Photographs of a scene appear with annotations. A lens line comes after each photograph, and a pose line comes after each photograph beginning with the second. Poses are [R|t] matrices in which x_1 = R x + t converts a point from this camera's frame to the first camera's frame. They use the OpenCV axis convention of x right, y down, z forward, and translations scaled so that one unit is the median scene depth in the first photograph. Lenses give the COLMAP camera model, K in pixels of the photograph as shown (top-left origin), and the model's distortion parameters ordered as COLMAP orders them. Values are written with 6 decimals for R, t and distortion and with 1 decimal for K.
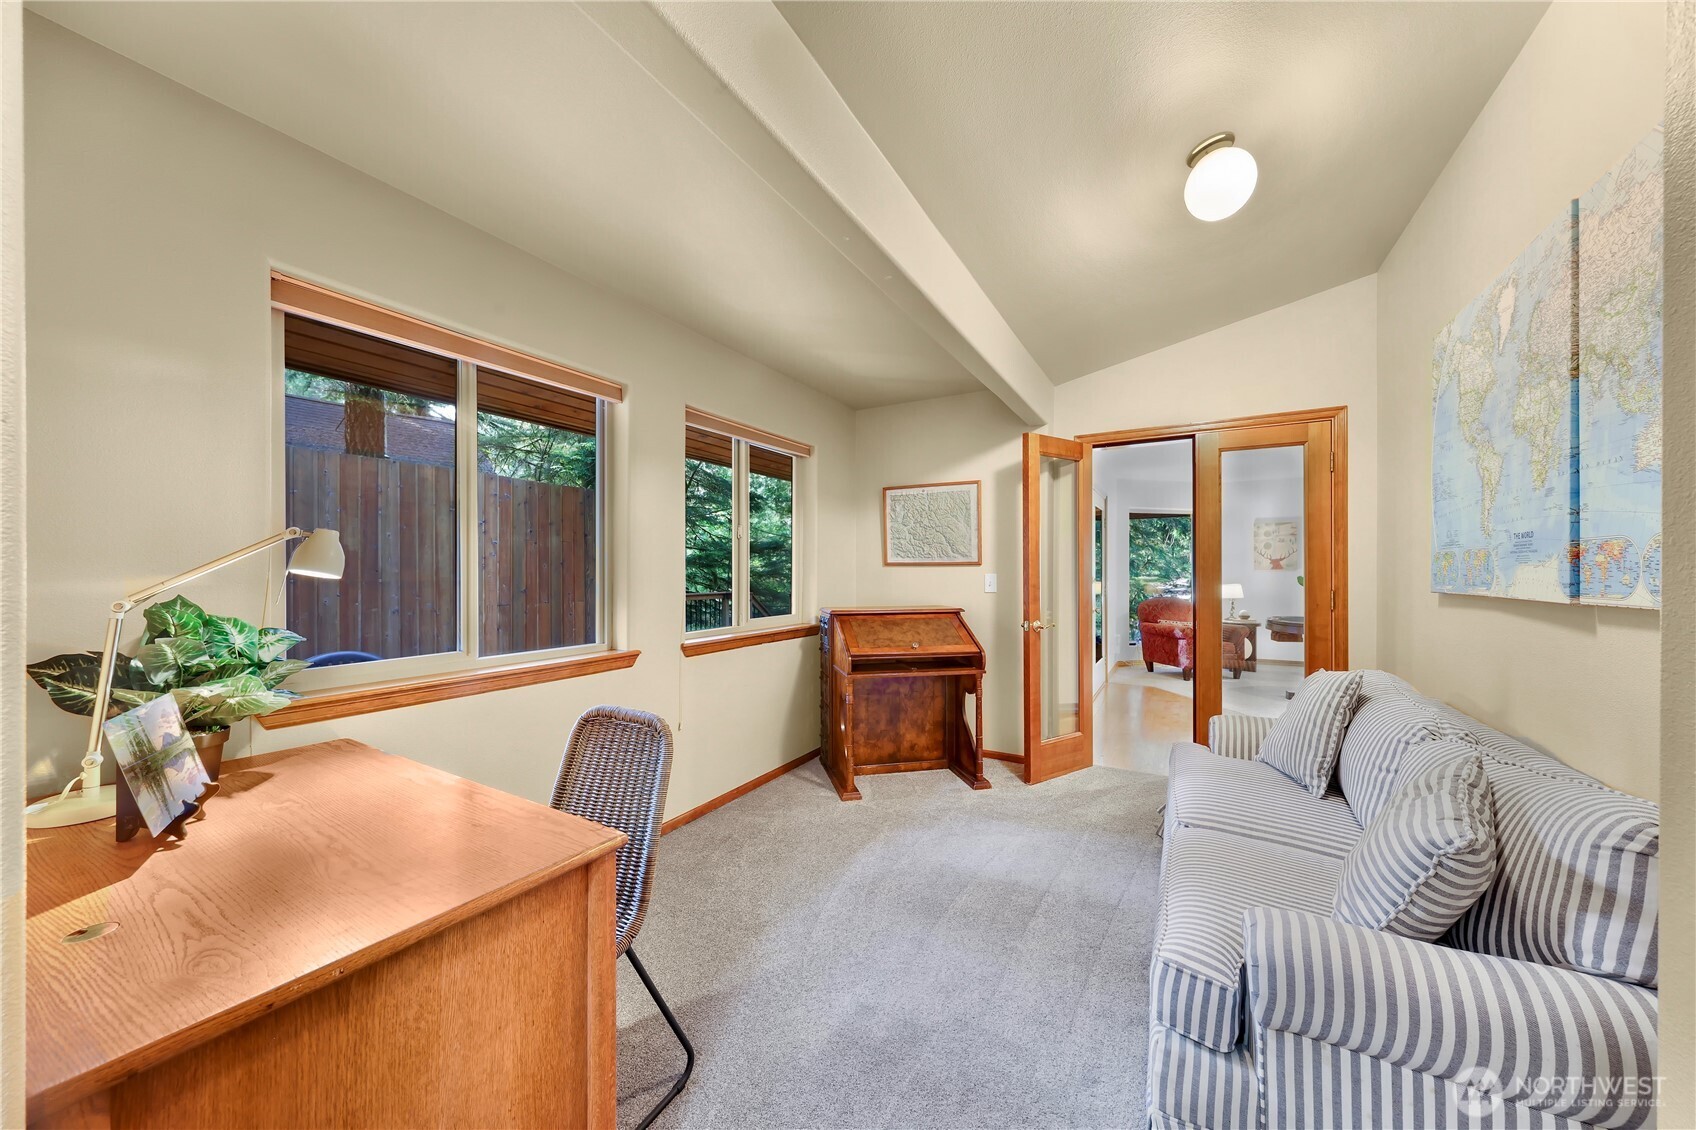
lens RADIAL K [[552.2, 0, 848.0], [0, 552.2, 565.0], [0, 0, 1]] dist [0.000208, 0.000059]
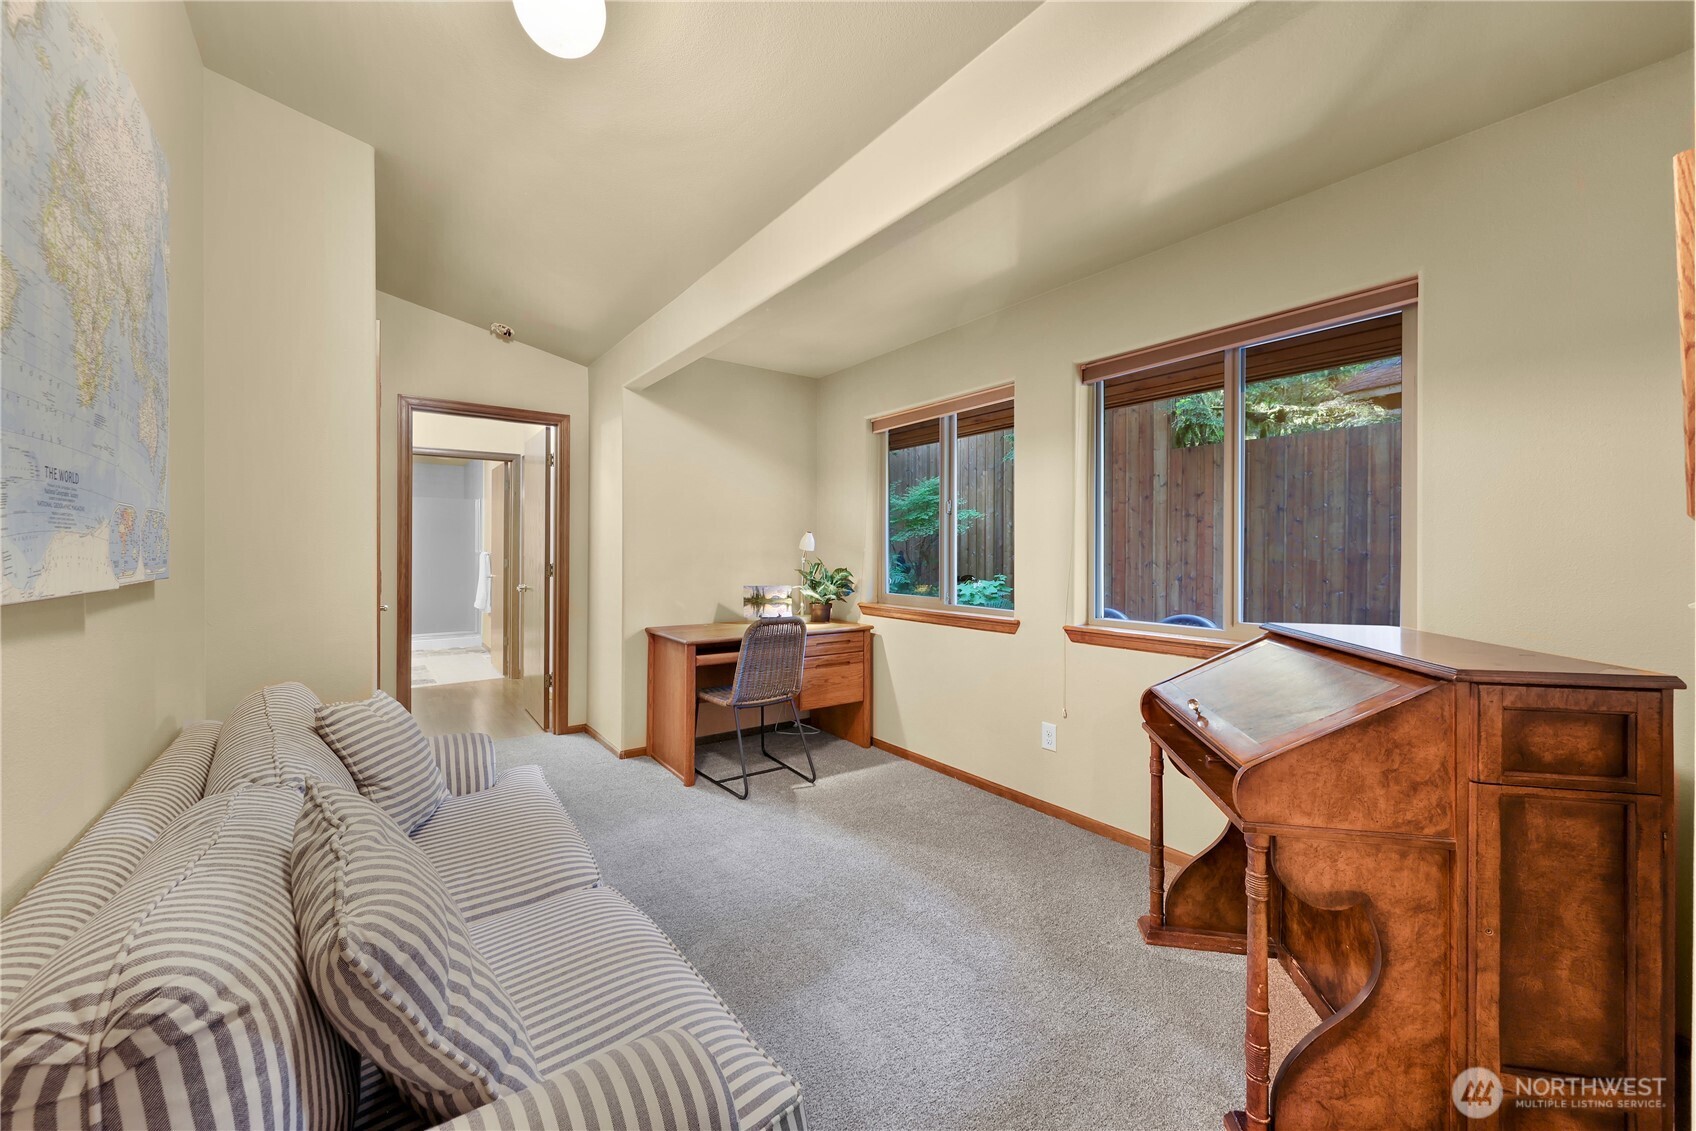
lens RADIAL K [[633.4, 0, 851.5], [0, 633.4, 557.9], [0, 0, 1]] dist [0.007533, -0.000029]
pose [[-0.371243, 0.005050, -0.928522, 0.995059], [0.026054, 0.999648, -0.004980, 0.036658], [0.928170, -0.026041, -0.371244, 1.310628]]
